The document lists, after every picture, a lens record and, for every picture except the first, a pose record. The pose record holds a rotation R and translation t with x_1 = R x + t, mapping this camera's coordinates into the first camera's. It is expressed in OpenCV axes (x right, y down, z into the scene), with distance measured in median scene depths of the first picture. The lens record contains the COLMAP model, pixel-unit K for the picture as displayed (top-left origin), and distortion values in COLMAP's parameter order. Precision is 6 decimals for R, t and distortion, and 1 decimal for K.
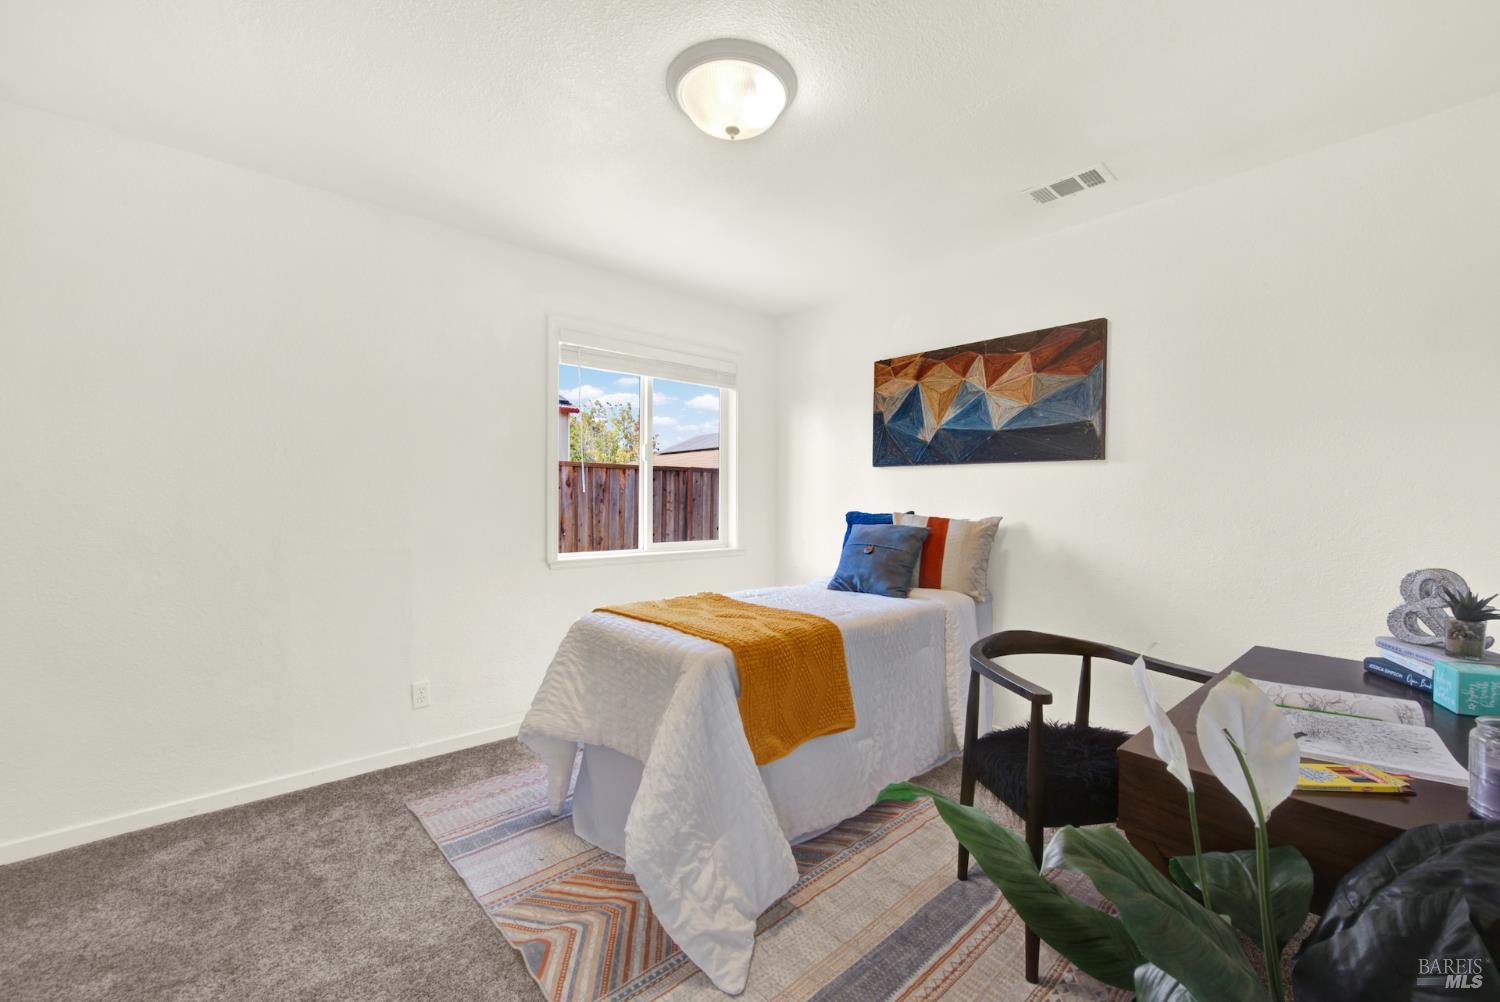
lens RADIAL K [[611.6, 0, 754.5], [0, 611.6, 507.8], [0, 0, 1]] dist [0.004959, 0.000021]
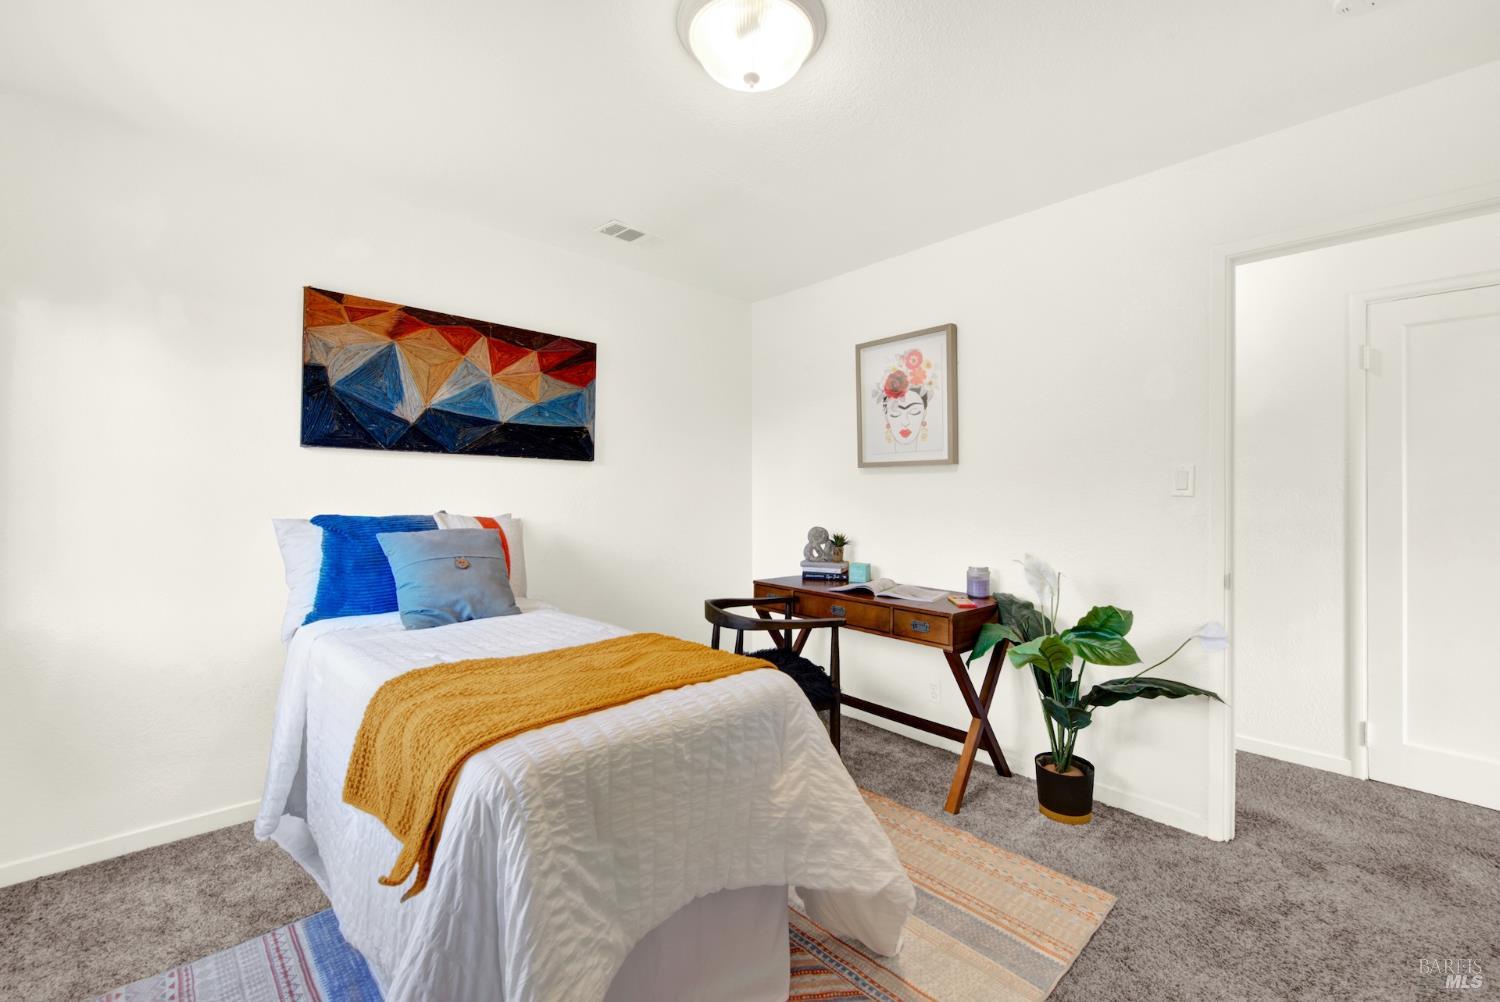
lens RADIAL K [[611.6, 0, 754.4], [0, 611.6, 496.2], [0, 0, 1]] dist [0.004959, 0.000021]
pose [[-0.017785, -0.011533, 0.999775, -0.548722], [0.008403, 0.999896, 0.011683, -0.018956], [-0.999807, 0.008609, -0.017686, 0.613955]]
